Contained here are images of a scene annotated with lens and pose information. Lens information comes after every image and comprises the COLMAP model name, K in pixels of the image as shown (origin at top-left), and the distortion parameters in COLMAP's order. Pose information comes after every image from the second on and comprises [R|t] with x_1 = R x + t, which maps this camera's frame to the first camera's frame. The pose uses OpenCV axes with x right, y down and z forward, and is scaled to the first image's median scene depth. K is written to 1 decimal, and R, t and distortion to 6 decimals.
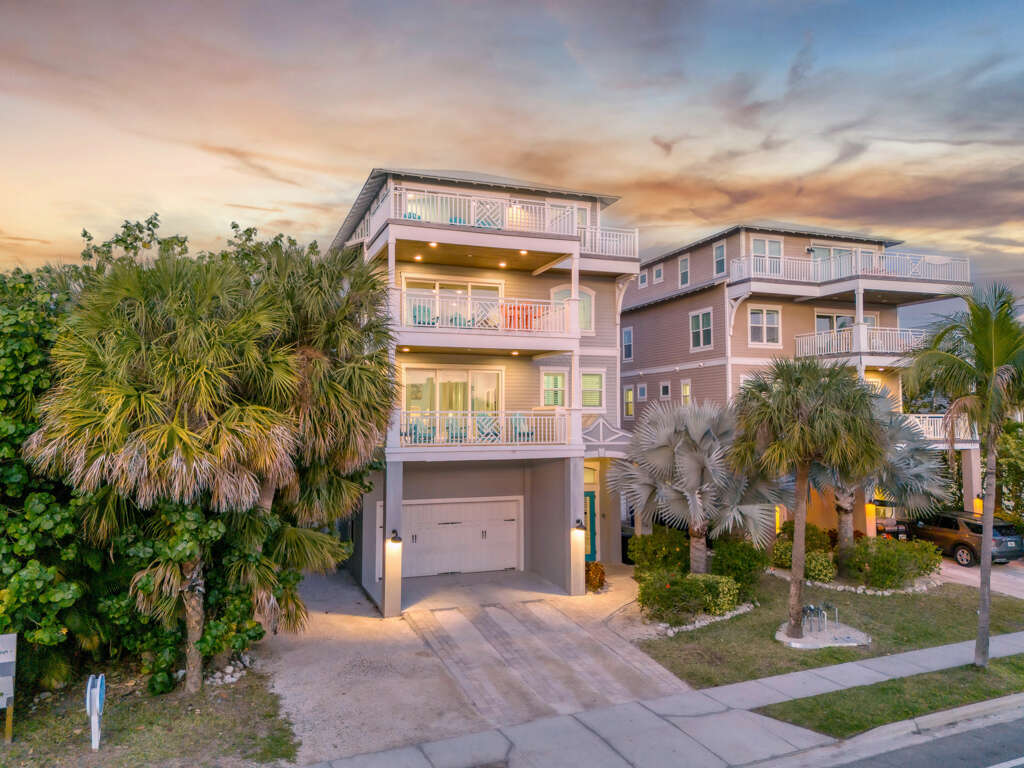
lens RADIAL K [[753.8, 0, 512.2], [0, 753.8, 379.8], [0, 0, 1]] dist [0.062710, -0.043830]
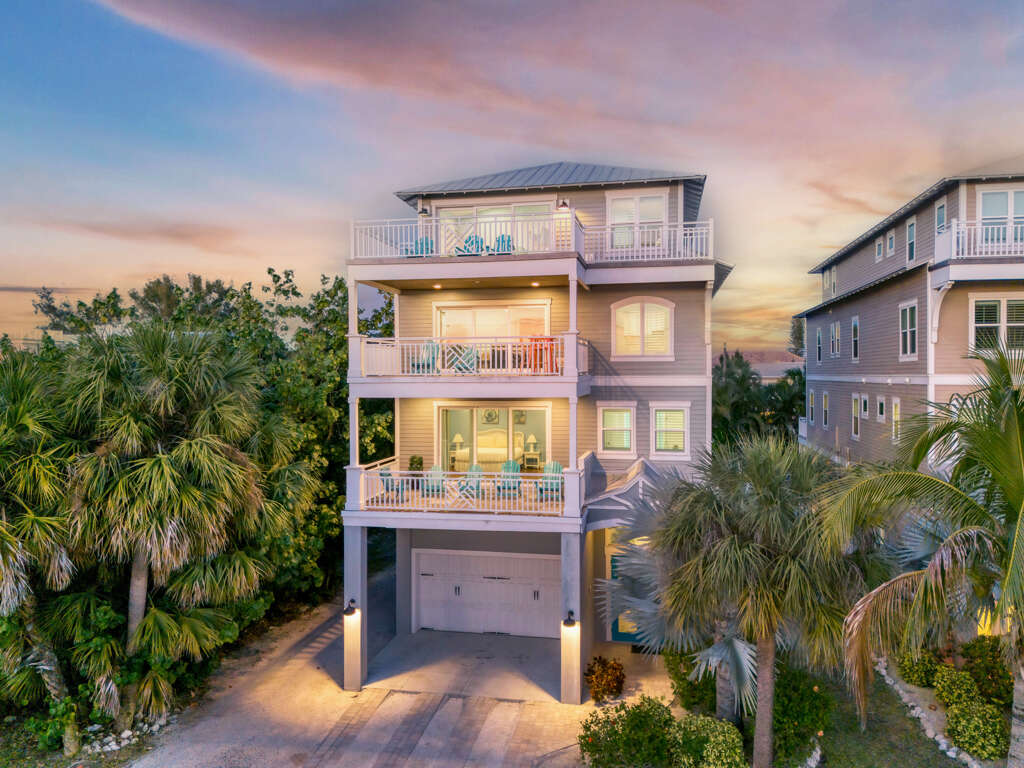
lens RADIAL K [[753.8, 0, 512.2], [0, 753.8, 379.8], [0, 0, 1]] dist [0.062710, -0.043830]
pose [[0.851258, 0.003308, -0.524737, 0.329753], [0.031841, 0.997812, 0.057946, -0.078071], [0.523780, -0.066035, 0.849290, 0.217172]]
